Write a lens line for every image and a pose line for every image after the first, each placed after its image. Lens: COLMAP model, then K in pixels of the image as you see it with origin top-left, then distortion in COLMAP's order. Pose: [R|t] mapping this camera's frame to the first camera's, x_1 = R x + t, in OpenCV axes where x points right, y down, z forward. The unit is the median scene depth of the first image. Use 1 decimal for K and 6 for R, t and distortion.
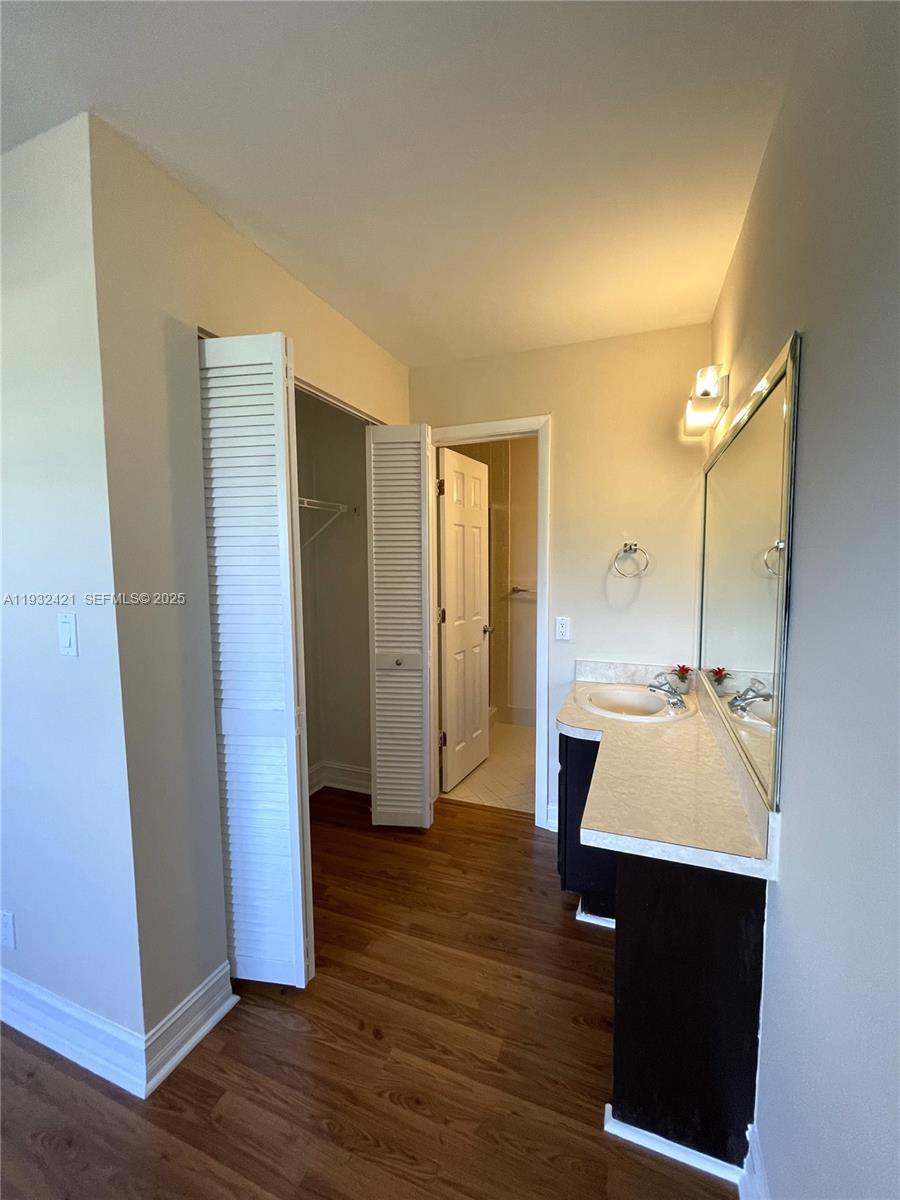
lens RADIAL K [[489.6, 0, 450.0], [0, 489.6, 600.0], [0, 0, 1]] dist [-0.000621, -0.000012]
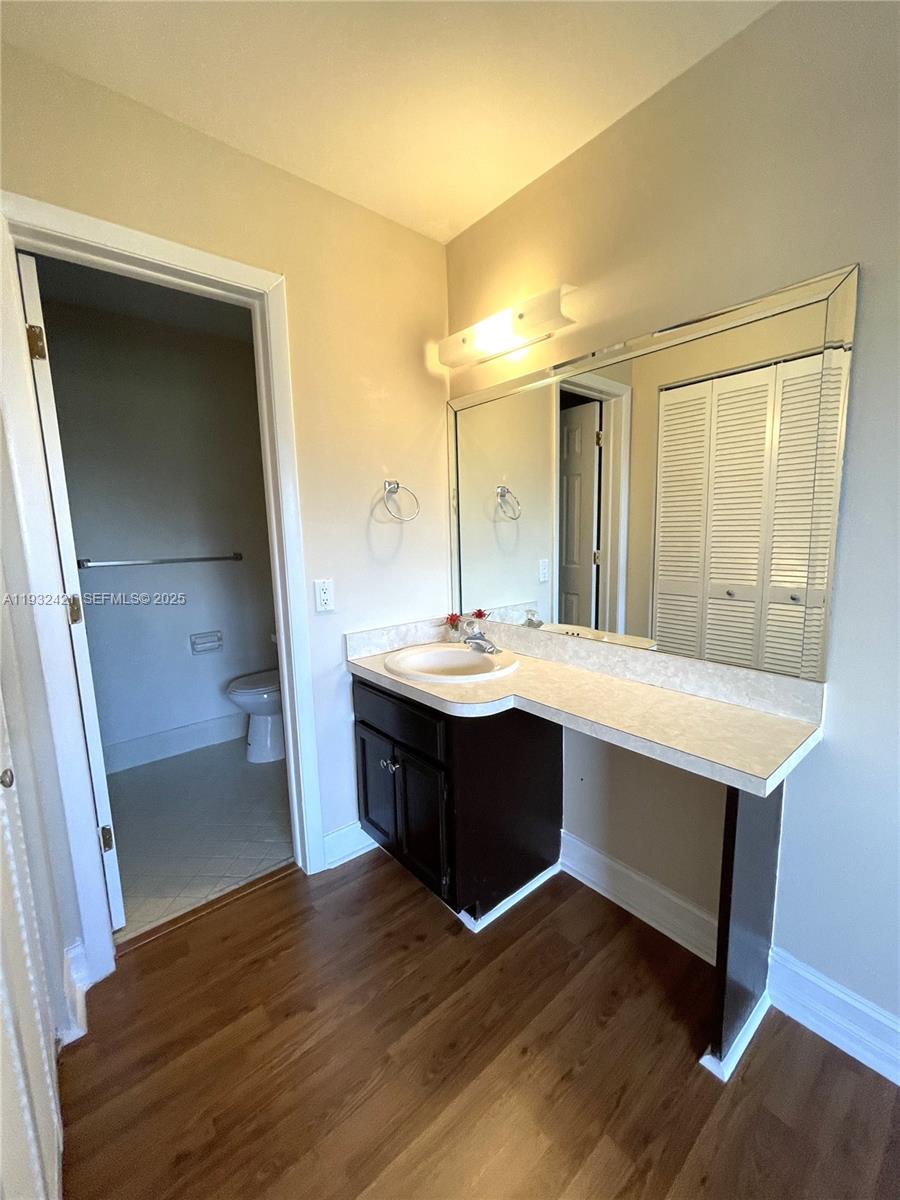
lens RADIAL K [[485.9, 0, 450.0], [0, 485.9, 600.0], [0, 0, 1]] dist [-0.003405, -0.000128]
pose [[0.476517, -0.134242, 0.868856, -0.345134], [0.096032, 0.990308, 0.100339, 0.012000], [-0.873905, 0.035625, 0.484790, 0.546348]]
